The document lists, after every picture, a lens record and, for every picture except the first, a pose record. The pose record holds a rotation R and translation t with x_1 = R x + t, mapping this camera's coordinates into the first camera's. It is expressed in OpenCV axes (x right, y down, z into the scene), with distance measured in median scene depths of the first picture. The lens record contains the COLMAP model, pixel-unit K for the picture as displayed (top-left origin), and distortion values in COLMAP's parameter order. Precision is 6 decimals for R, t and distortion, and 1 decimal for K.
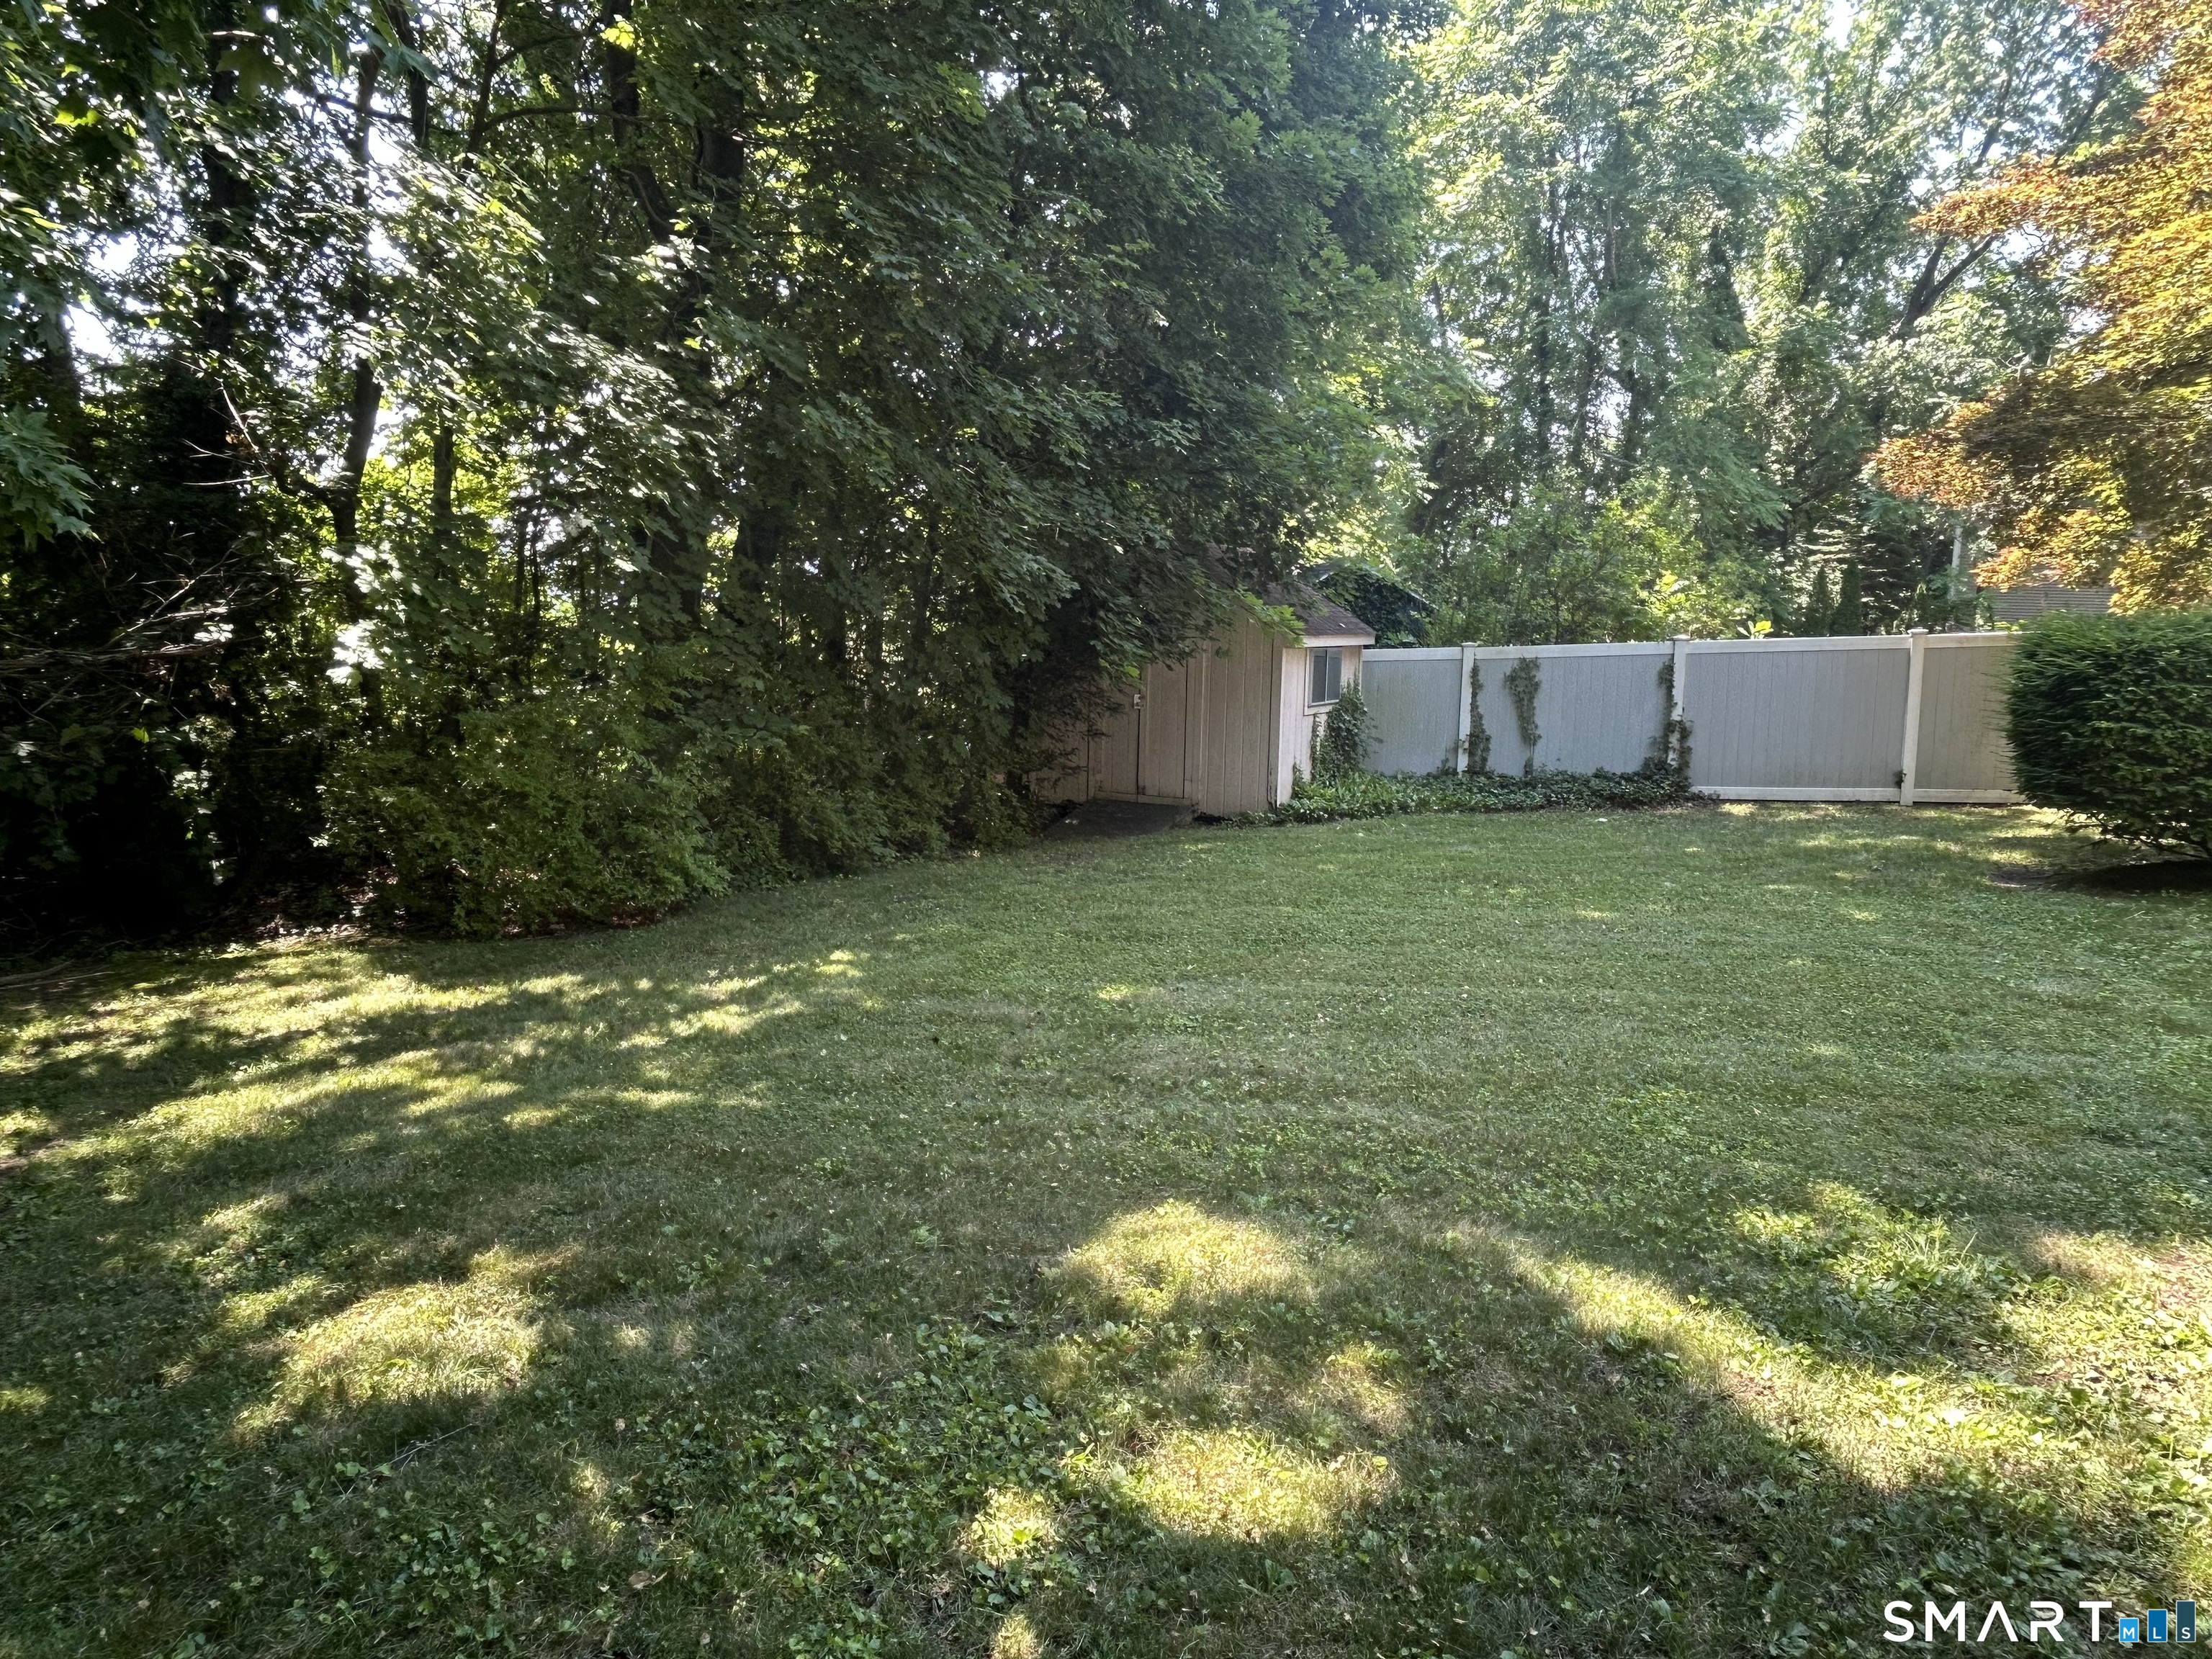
lens RADIAL K [[1405.6, 0, 1100.6], [0, 1405.6, 833.5], [0, 0, 1]] dist [-0.020884, -0.002281]
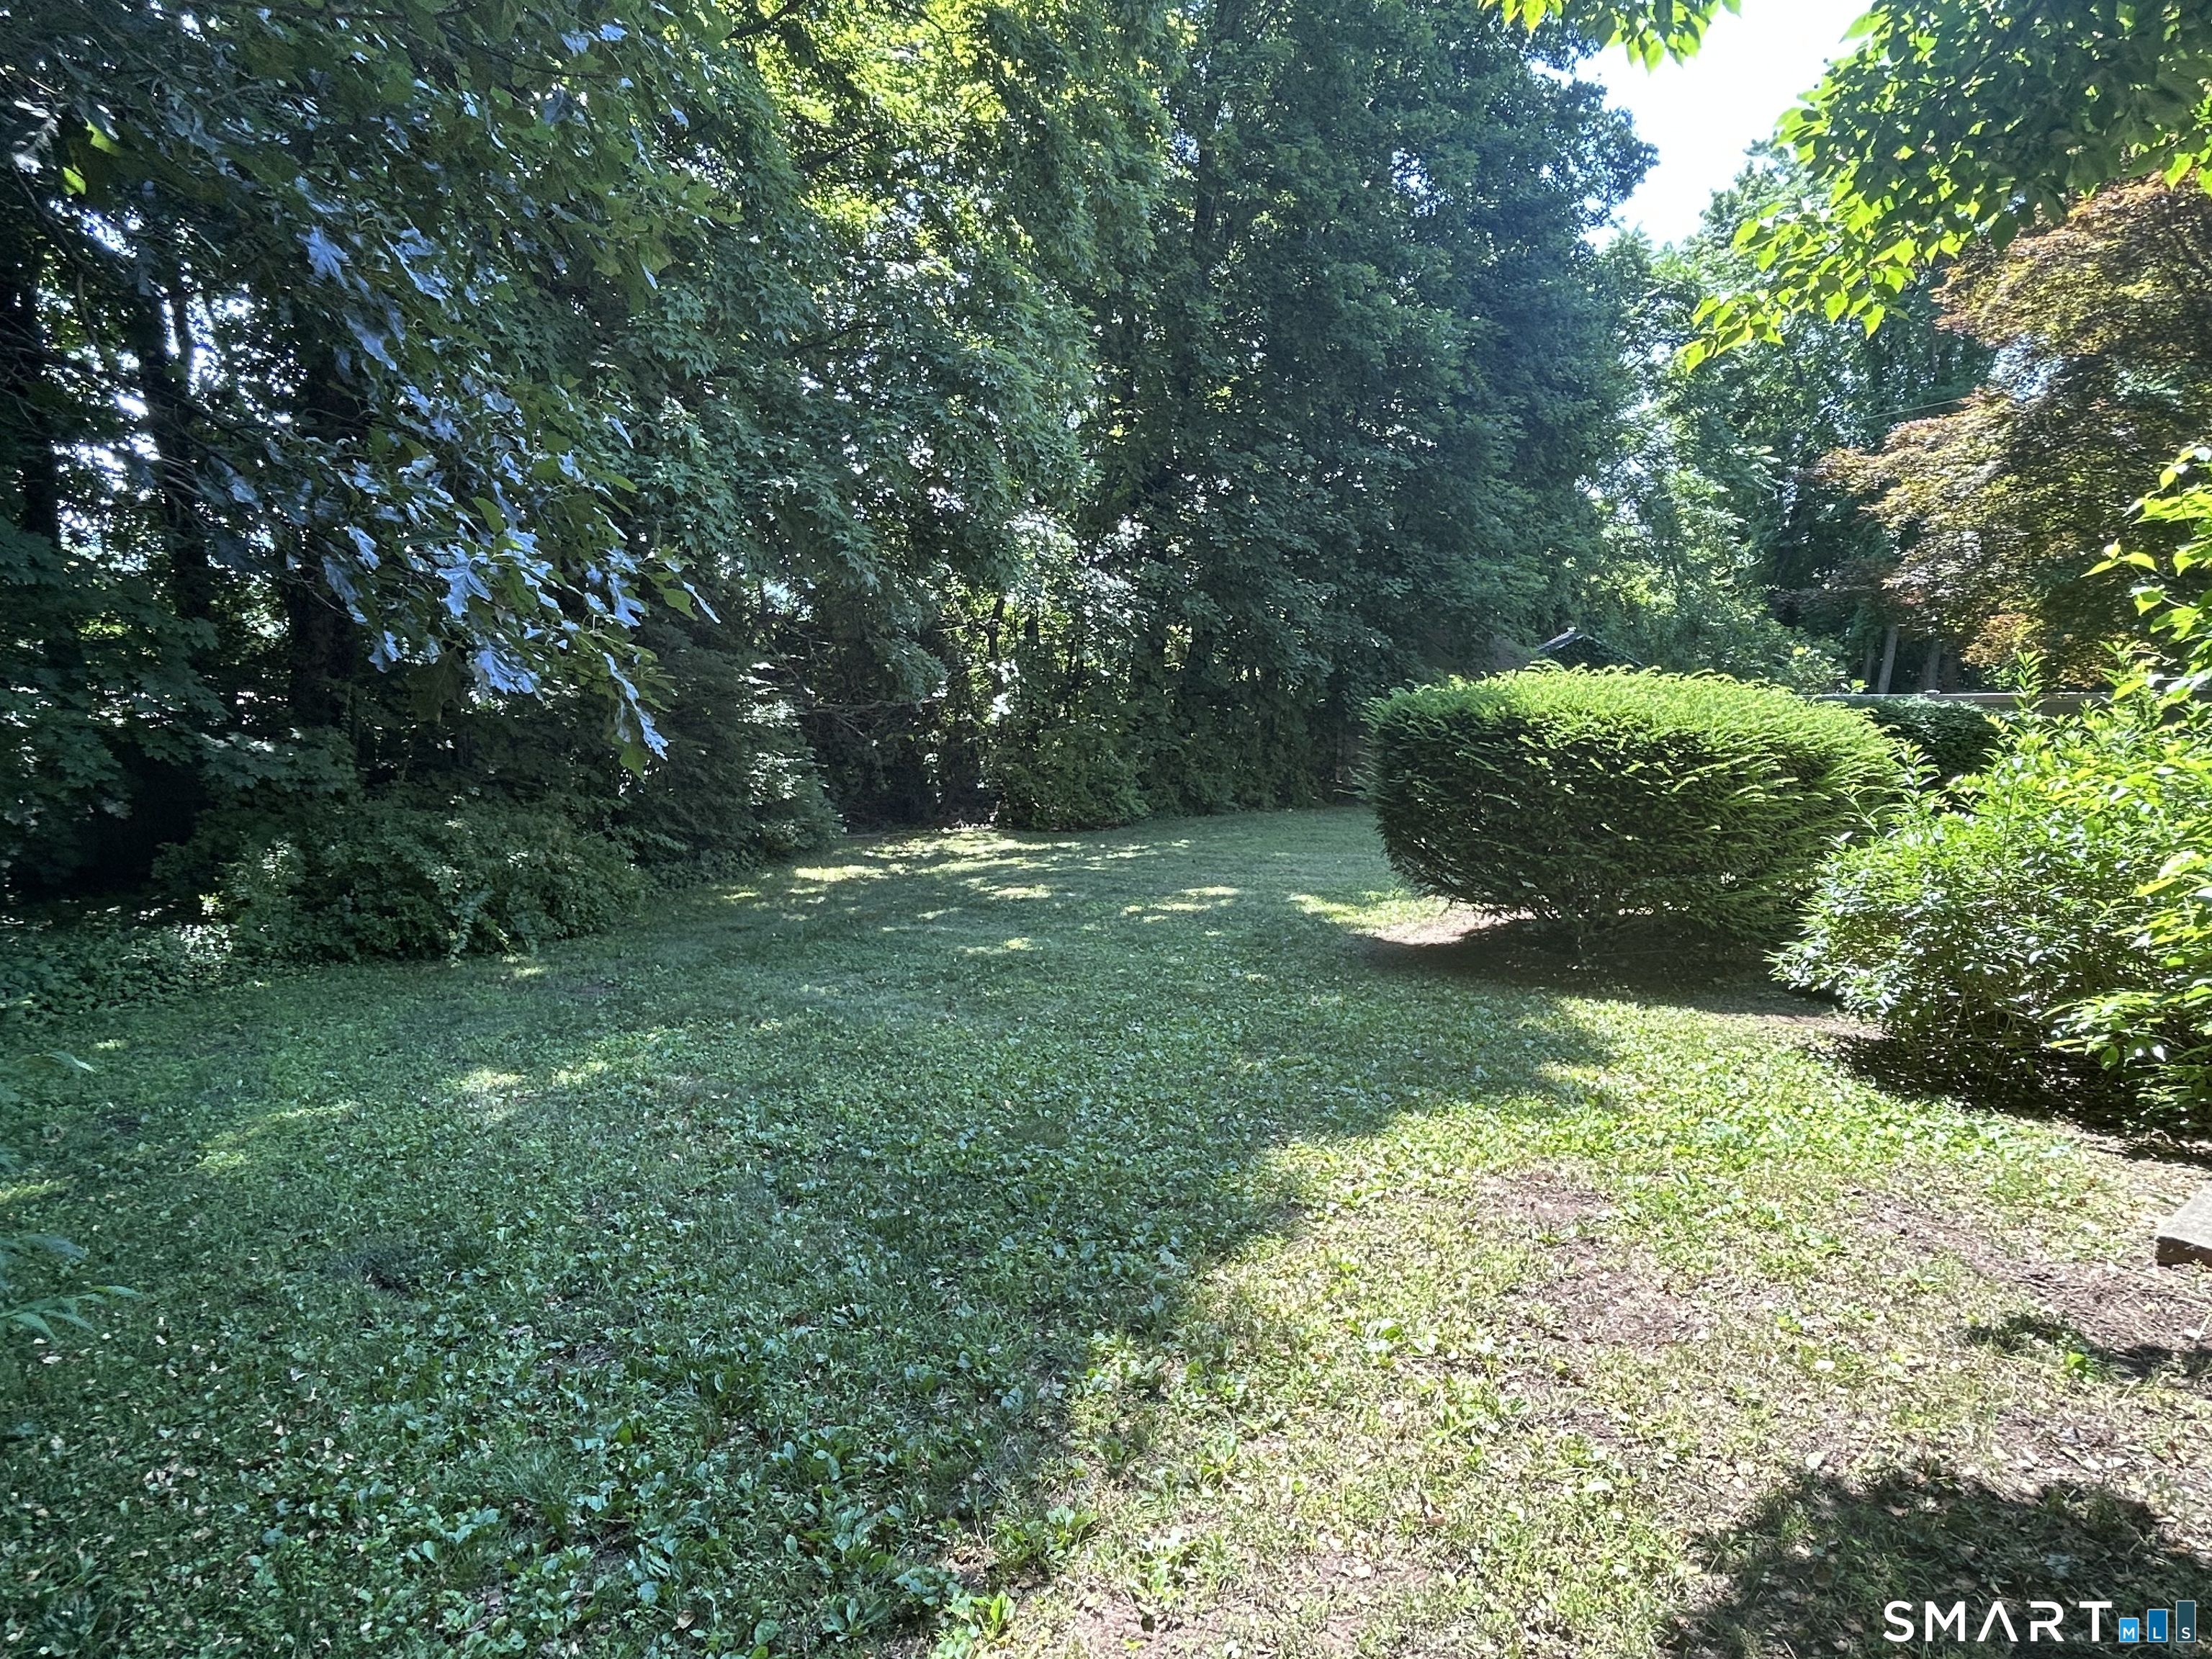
lens RADIAL K [[1224.8, 0, 1106.2], [0, 1224.8, 828.0], [0, 0, 1]] dist [-0.001134, -0.000090]
pose [[0.931821, 0.047492, -0.359797, 0.410257], [-0.046435, 0.998854, 0.011585, 0.046972], [0.359935, 0.005912, 0.932959, -0.909651]]
